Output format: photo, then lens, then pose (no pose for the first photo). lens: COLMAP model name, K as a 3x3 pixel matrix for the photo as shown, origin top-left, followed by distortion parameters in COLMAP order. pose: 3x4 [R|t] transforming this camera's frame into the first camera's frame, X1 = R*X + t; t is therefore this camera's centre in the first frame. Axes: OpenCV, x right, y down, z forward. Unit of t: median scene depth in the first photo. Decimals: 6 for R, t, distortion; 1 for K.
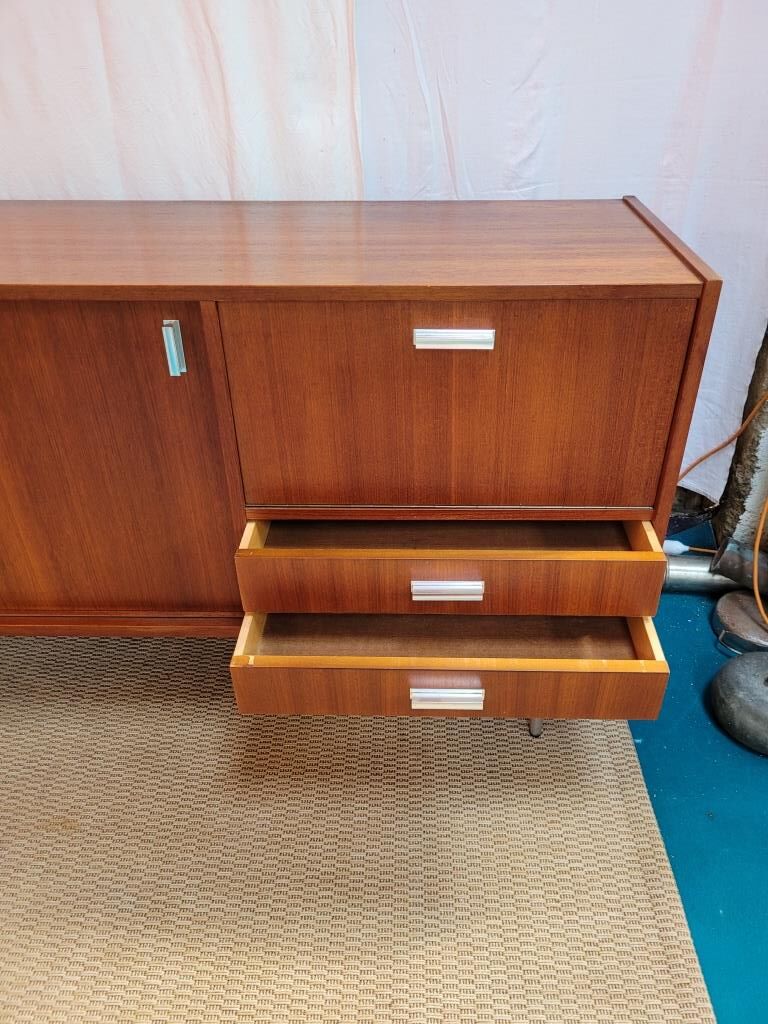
lens RADIAL K [[784.1, 0, 403.6], [0, 784.1, 523.6], [0, 0, 1]] dist [0.047552, -0.045558]
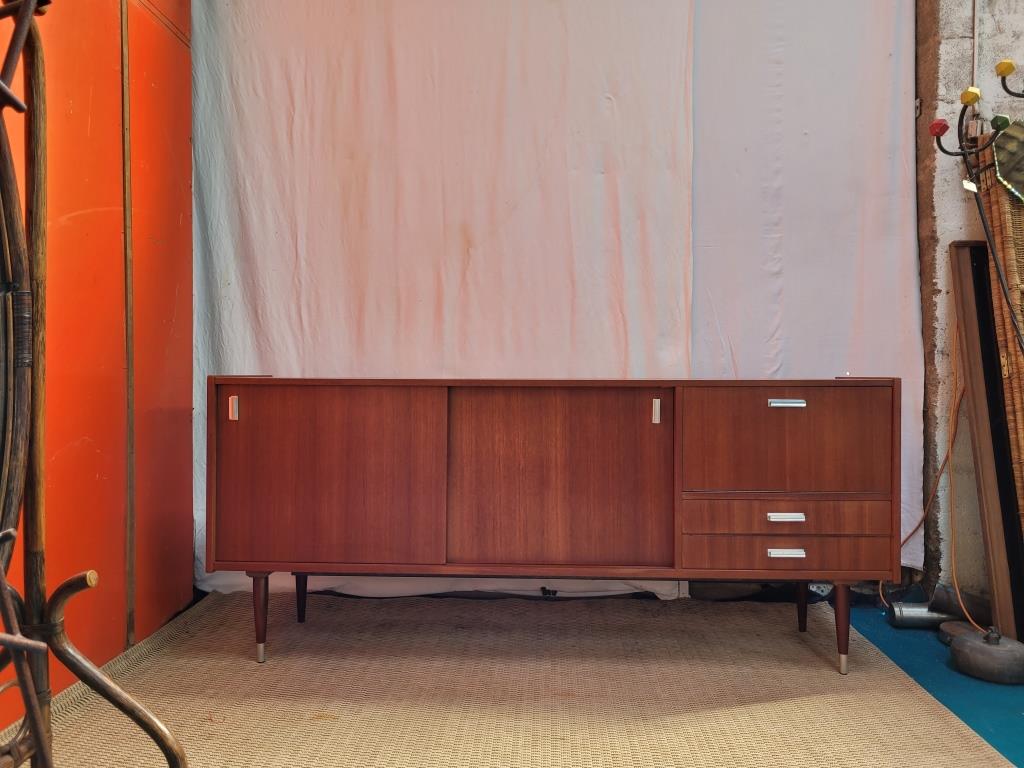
lens RADIAL K [[784.1, 0, 525.1], [0, 784.1, 373.8], [0, 0, 1]] dist [0.047552, -0.045558]
pose [[0.999740, 0.006305, -0.021911, -0.532904], [-0.017424, 0.831095, -0.555857, 0.806864], [0.014706, 0.556094, 0.830989, -0.790589]]
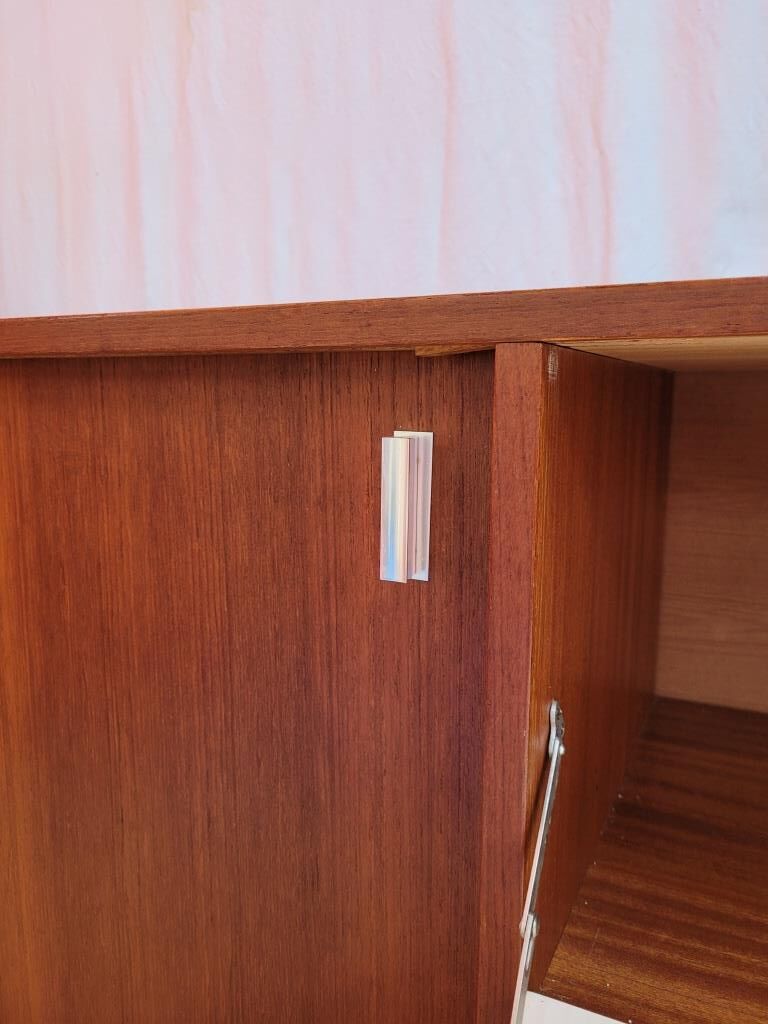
lens RADIAL K [[784.1, 0, 386.7], [0, 784.1, 513.8], [0, 0, 1]] dist [0.047552, -0.045558]
pose [[0.909478, 0.070134, -0.409793, -0.131939], [-0.237467, 0.896696, -0.373559, -0.073123], [0.341260, 0.437056, 0.832180, 0.606401]]
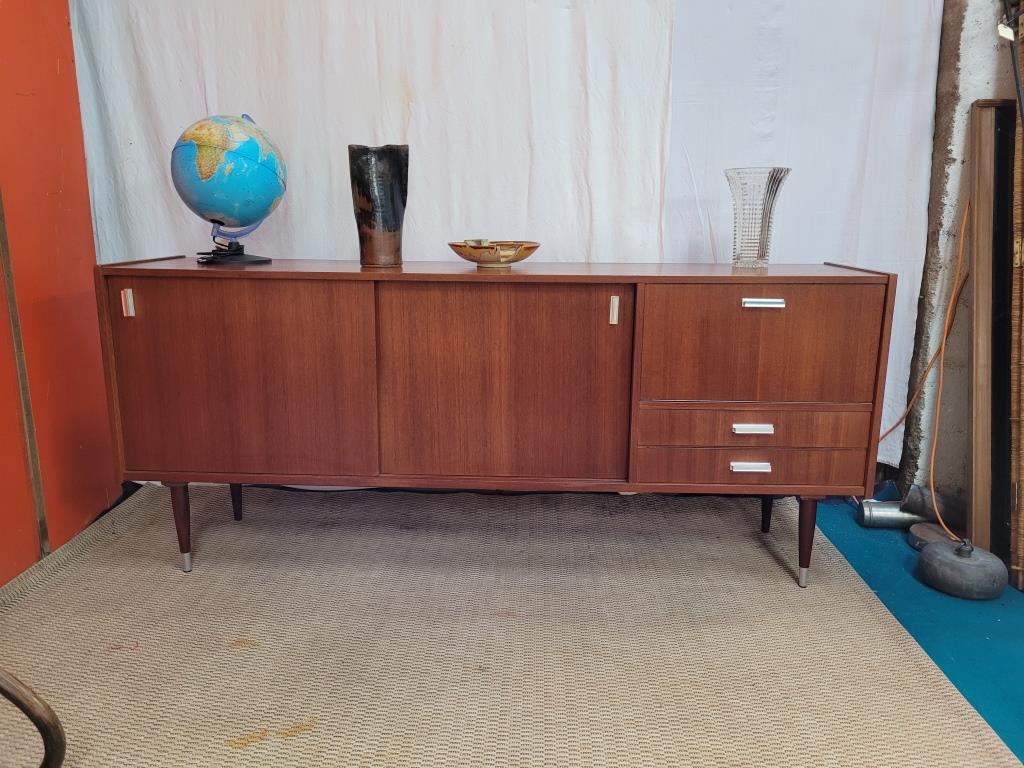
lens RADIAL K [[784.1, 0, 520.7], [0, 784.1, 382.5], [0, 0, 1]] dist [0.047552, -0.045558]
pose [[0.999789, 0.014879, -0.014145, -0.427151], [-0.019030, 0.930156, -0.366671, 0.571354], [0.007702, 0.366863, 0.930243, -0.643766]]
